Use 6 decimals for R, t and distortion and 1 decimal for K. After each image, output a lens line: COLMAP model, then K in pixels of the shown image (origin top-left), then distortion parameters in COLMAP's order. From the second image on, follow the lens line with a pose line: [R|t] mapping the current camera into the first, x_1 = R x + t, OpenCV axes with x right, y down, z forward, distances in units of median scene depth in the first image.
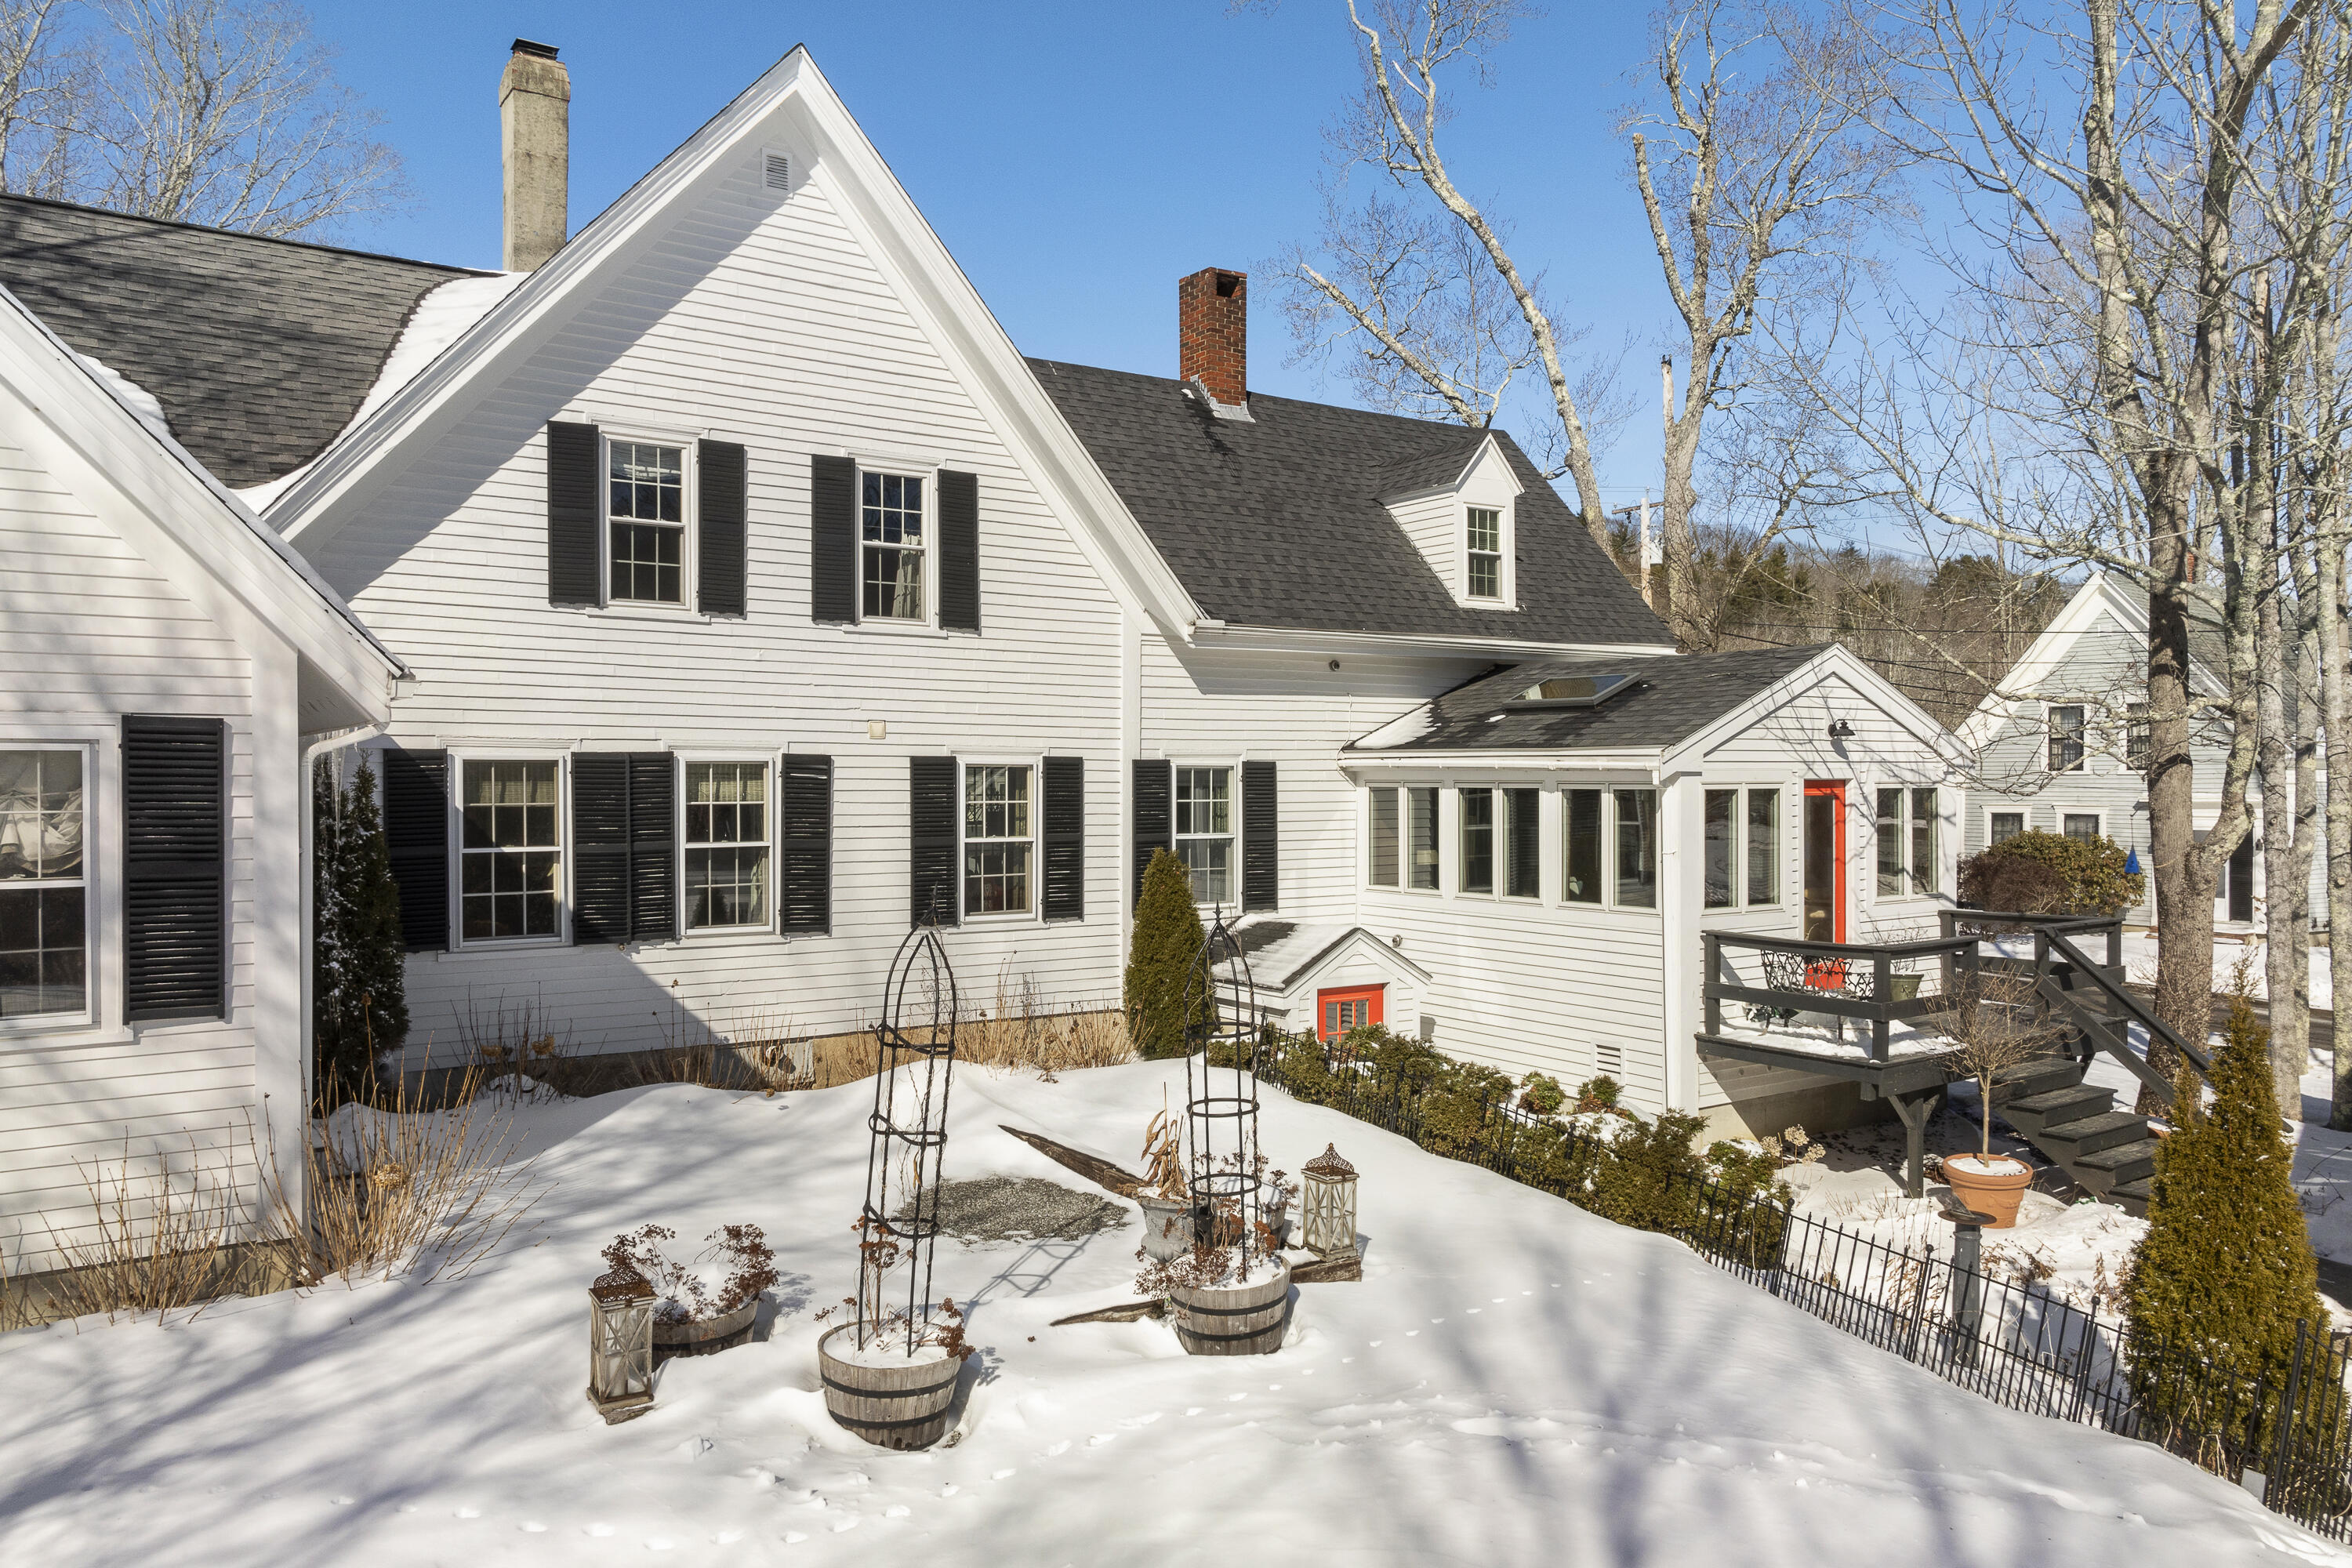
lens RADIAL K [[1627.2, 0, 1176.0], [0, 1627.2, 784.0], [0, 0, 1]] dist [0.002102, -0.003313]
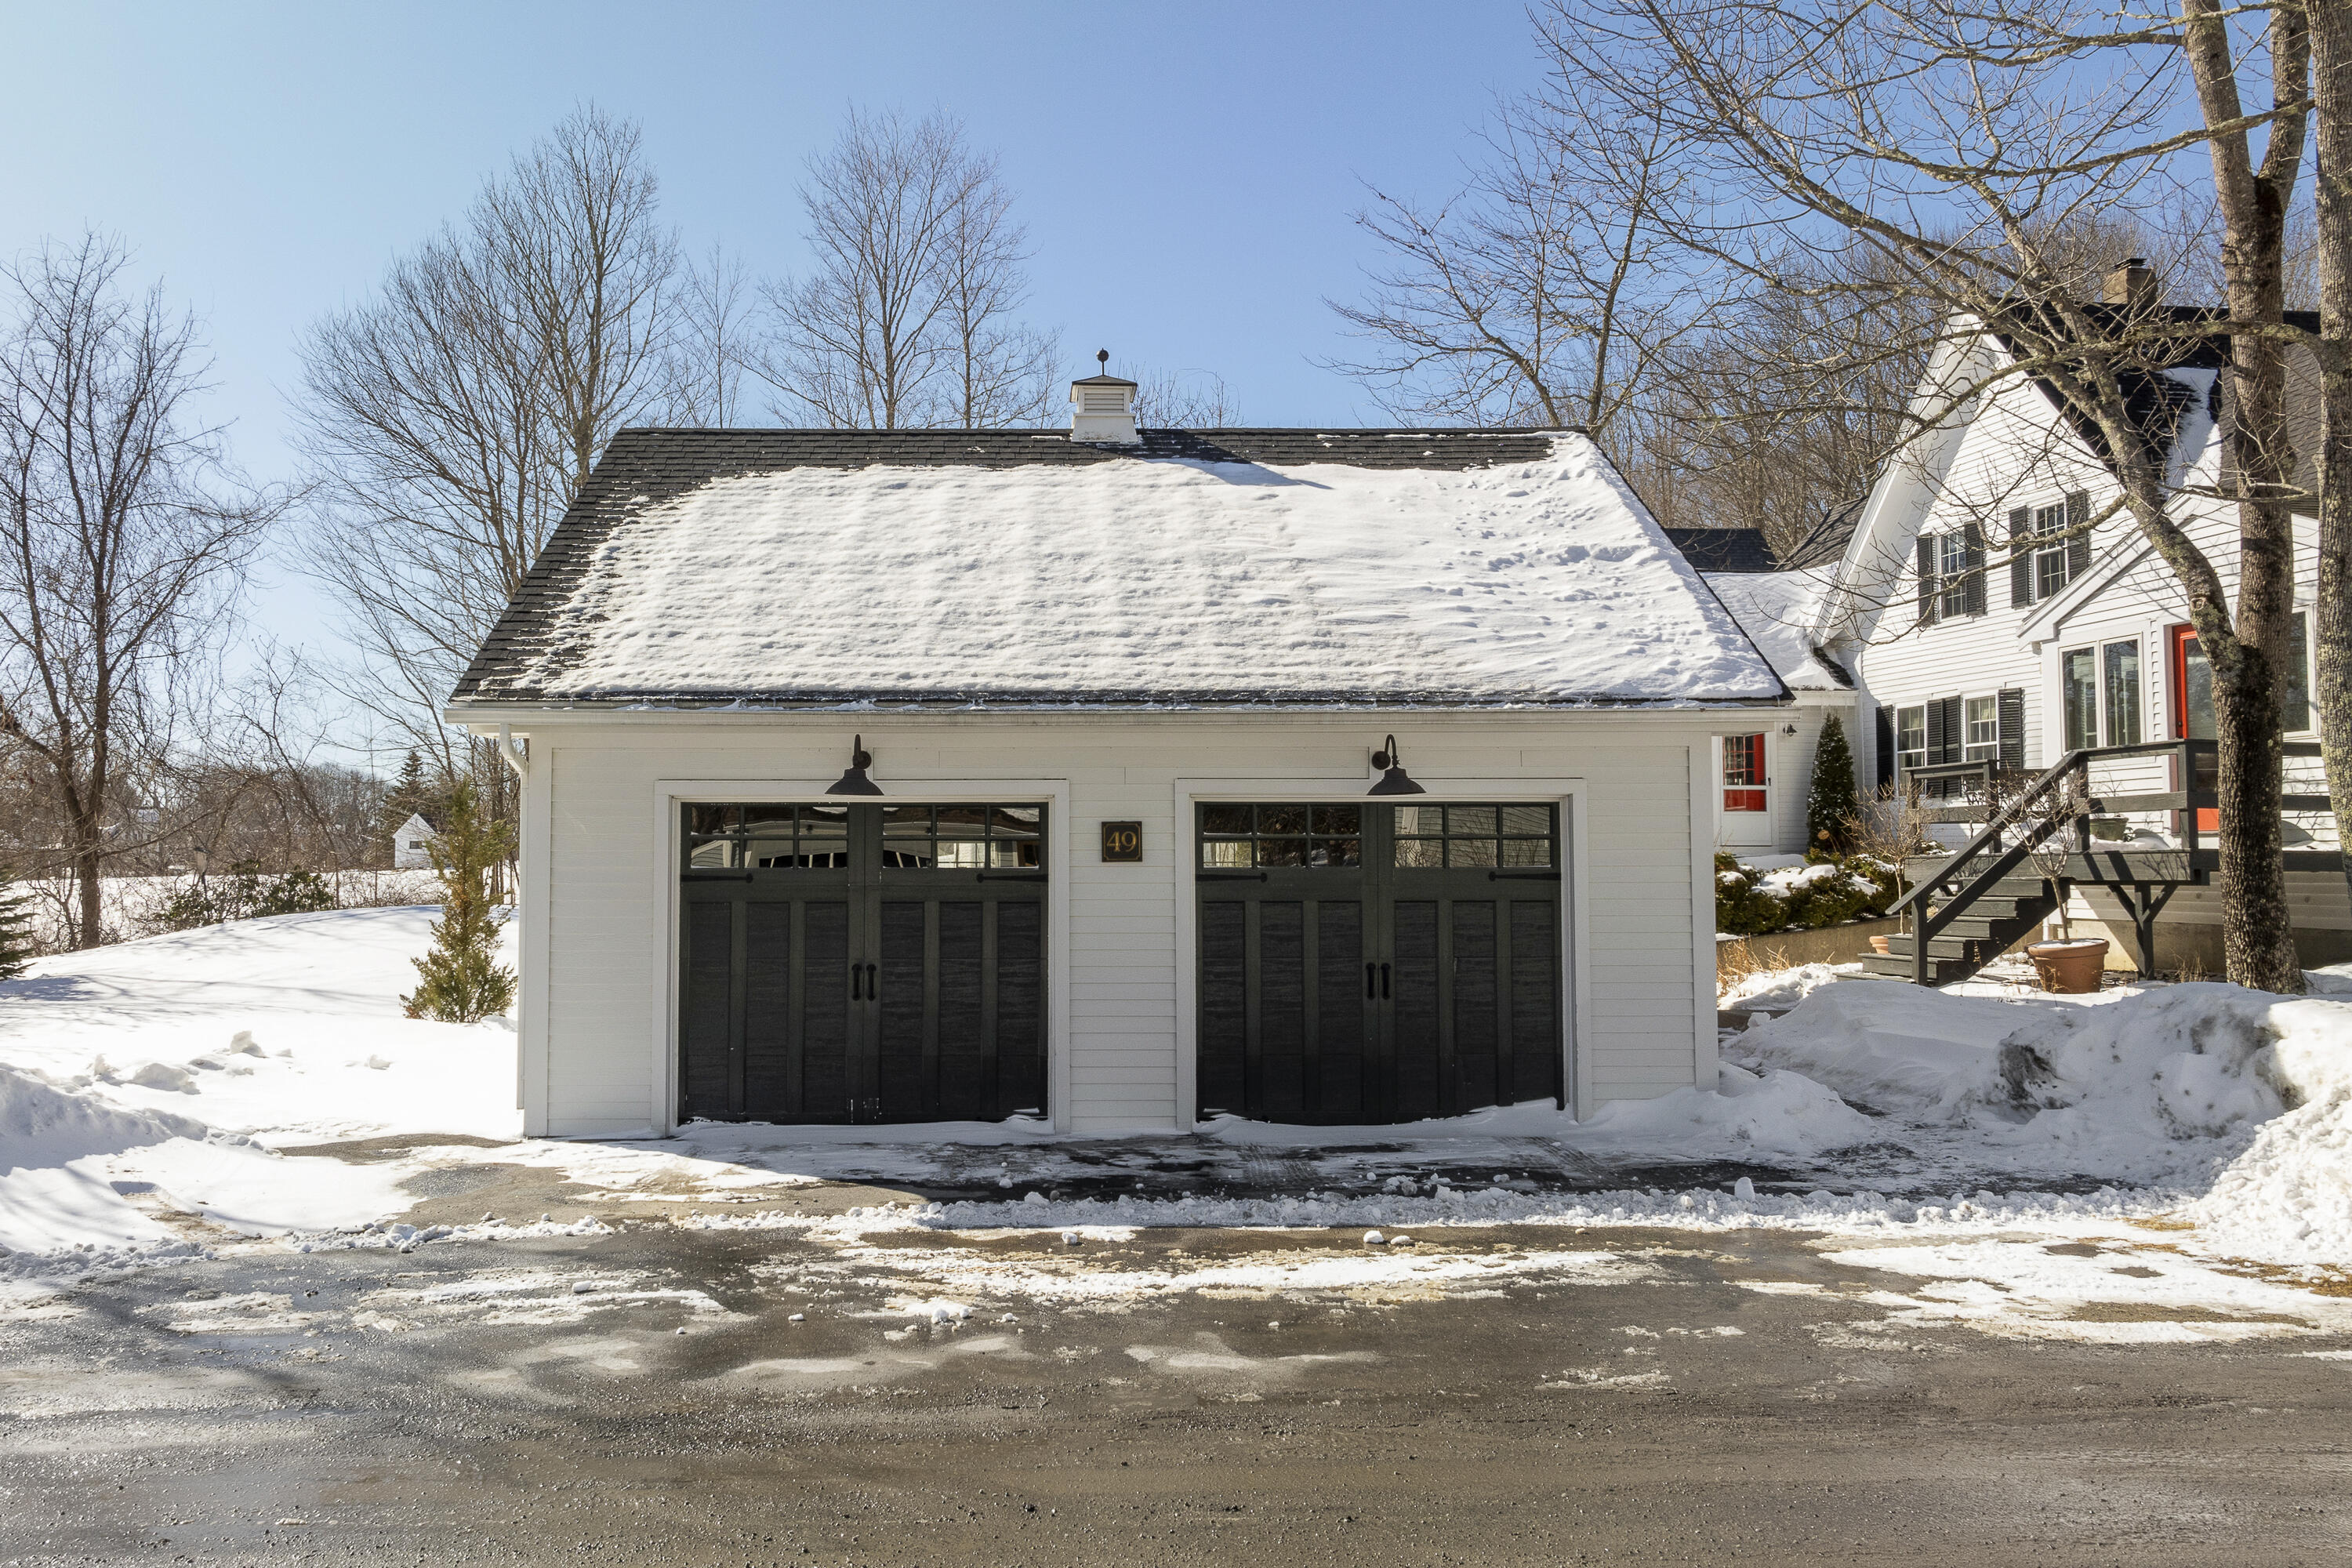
lens RADIAL K [[1776.4, 0, 1085.2], [0, 1776.4, 770.4], [0, 0, 1]] dist [-0.005821, -0.005709]
pose [[-0.433380, -0.045384, -0.900068, 1.790271], [-0.000192, 0.998736, -0.050267, 0.154830], [0.901211, -0.021612, -0.432841, 0.905548]]
